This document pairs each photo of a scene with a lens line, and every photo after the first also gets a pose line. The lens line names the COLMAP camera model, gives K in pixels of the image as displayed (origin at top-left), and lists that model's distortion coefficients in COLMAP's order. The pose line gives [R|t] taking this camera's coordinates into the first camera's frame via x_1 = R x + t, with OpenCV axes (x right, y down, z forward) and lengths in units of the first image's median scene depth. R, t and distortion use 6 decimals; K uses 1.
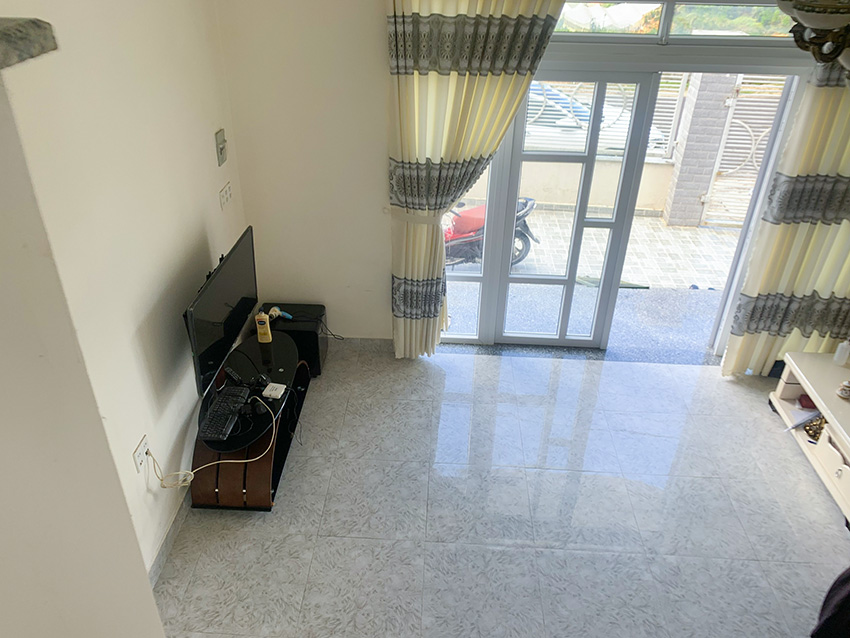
lens RADIAL K [[660.2, 0, 425.0], [0, 660.2, 319.0], [0, 0, 1]] dist [0.034342, -0.008872]
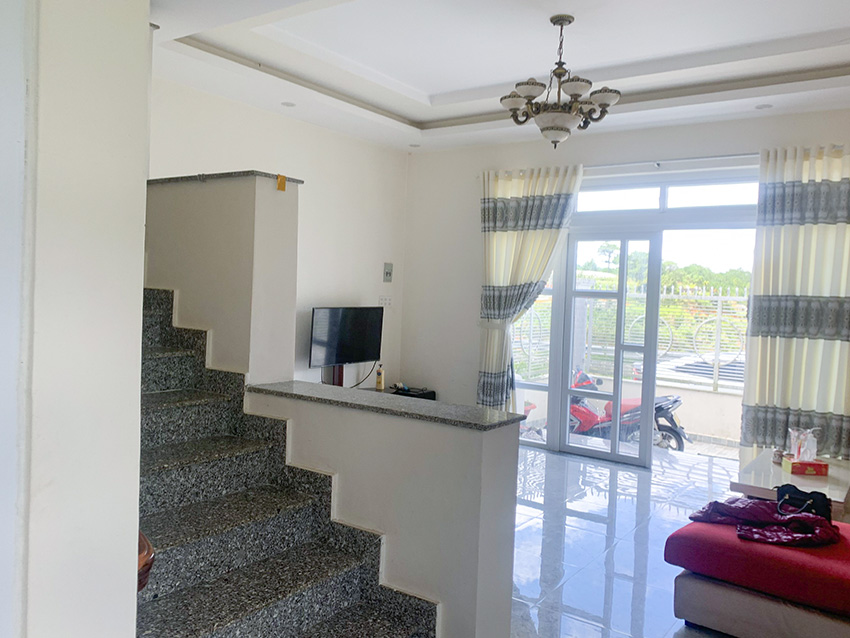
lens RADIAL K [[660.2, 0, 425.0], [0, 660.2, 319.0], [0, 0, 1]] dist [0.034342, -0.008872]
pose [[0.841312, 0.040579, -0.539024, 0.679861], [-0.300442, 0.864068, -0.403883, 0.492507], [0.449364, 0.501737, 0.739143, -0.161069]]
